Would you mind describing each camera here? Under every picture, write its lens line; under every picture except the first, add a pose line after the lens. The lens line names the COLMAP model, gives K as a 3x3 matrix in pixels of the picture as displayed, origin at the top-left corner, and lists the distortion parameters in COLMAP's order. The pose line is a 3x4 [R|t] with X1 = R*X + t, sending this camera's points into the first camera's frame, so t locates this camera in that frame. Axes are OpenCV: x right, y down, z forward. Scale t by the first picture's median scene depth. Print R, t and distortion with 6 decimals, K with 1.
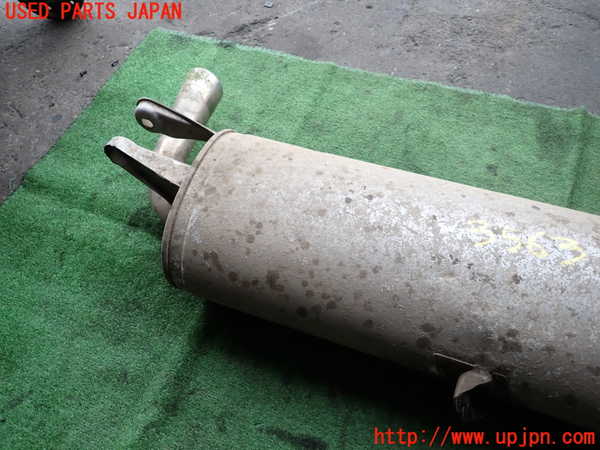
lens RADIAL K [[446.0, 0, 298.3], [0, 446.0, 225.3], [0, 0, 1]] dist [0.012749, -0.001744]
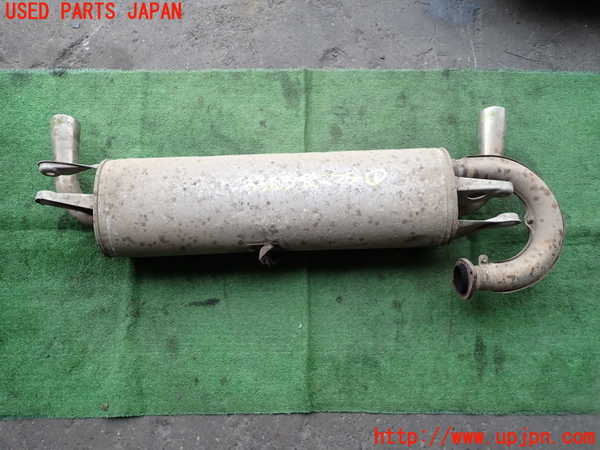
lens RADIAL K [[446.0, 0, 298.3], [0, 446.0, 225.3], [0, 0, 1]] dist [0.012749, -0.001744]
pose [[0.915752, -0.355367, 0.187382, 0.106452], [0.287596, 0.905555, 0.311864, -0.279101], [-0.280511, -0.231700, 0.931466, -0.740797]]
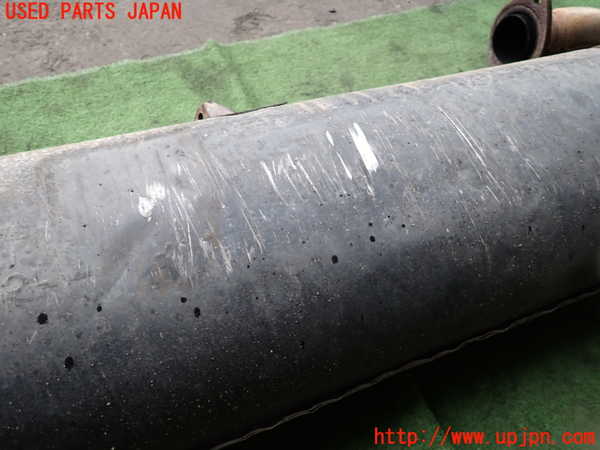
lens RADIAL K [[446.0, 0, 298.3], [0, 446.0, 225.3], [0, 0, 1]] dist [0.012749, -0.001744]
pose [[0.652173, -0.527582, 0.544360, 0.093292], [0.549819, 0.823559, 0.139462, 0.003944], [-0.521890, 0.208346, 0.827177, 0.297311]]
